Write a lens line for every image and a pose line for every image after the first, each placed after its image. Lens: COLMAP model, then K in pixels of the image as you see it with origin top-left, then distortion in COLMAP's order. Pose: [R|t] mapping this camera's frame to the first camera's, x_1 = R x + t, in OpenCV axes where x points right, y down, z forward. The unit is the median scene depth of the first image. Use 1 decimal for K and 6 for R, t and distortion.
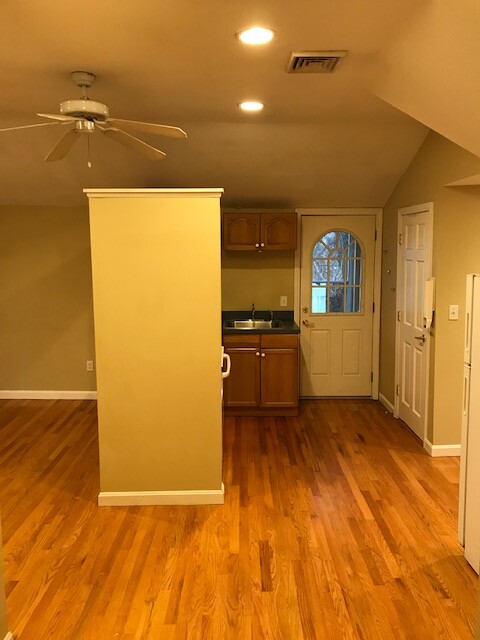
lens RADIAL K [[520.7, 0, 240.3], [0, 520.7, 318.7], [0, 0, 1]] dist [0.010701, -0.010081]
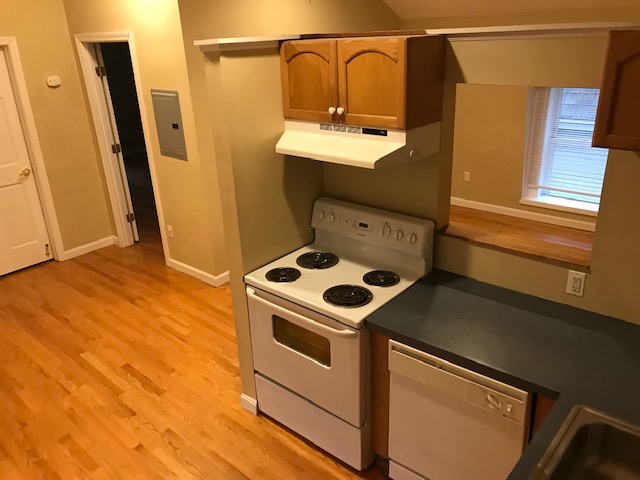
lens RADIAL K [[520.7, 0, 323.5], [0, 520.7, 240.0], [0, 0, 1]] dist [0.010701, -0.010081]
pose [[-0.669327, 0.312267, -0.674160, 0.386691], [-0.057471, 0.882908, 0.466016, -0.321320], [0.740742, 0.350661, -0.573008, 1.499481]]
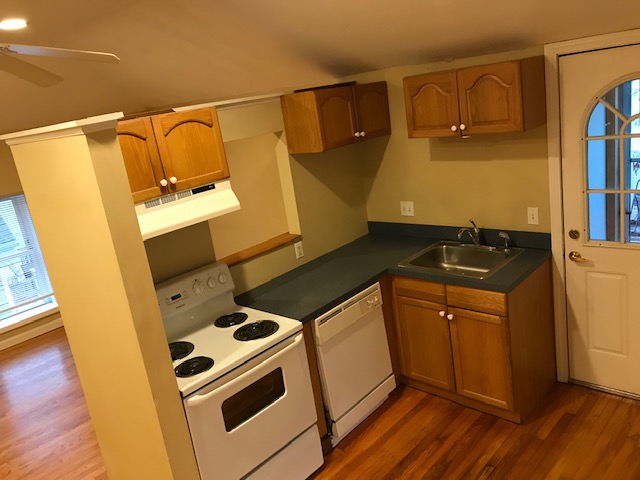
lens RADIAL K [[520.7, 0, 319.4], [0, 520.7, 236.2], [0, 0, 1]] dist [0.010701, -0.010081]
pose [[0.707287, 0.083452, -0.701983, 0.505206], [0.049985, 0.984619, 0.167414, -0.187459], [0.705157, -0.153499, 0.692237, 0.702243]]
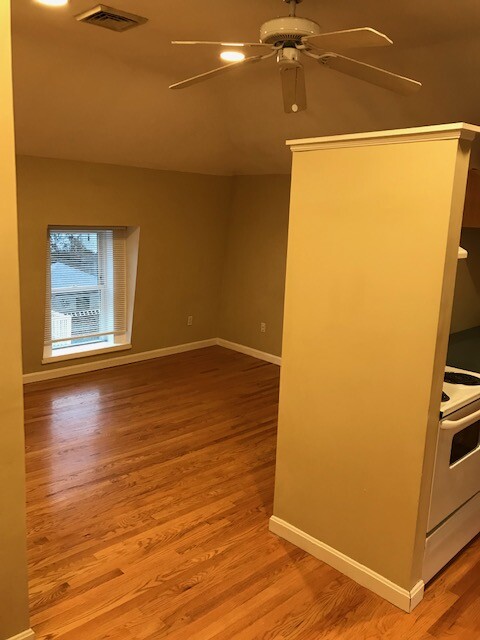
lens RADIAL K [[520.7, 0, 243.1], [0, 520.7, 315.6], [0, 0, 1]] dist [0.010701, -0.010081]
pose [[0.690212, 0.164599, -0.704637, 0.224949], [-0.140289, 0.985748, 0.092848, -0.047362], [0.709877, 0.034769, 0.703467, 0.367988]]
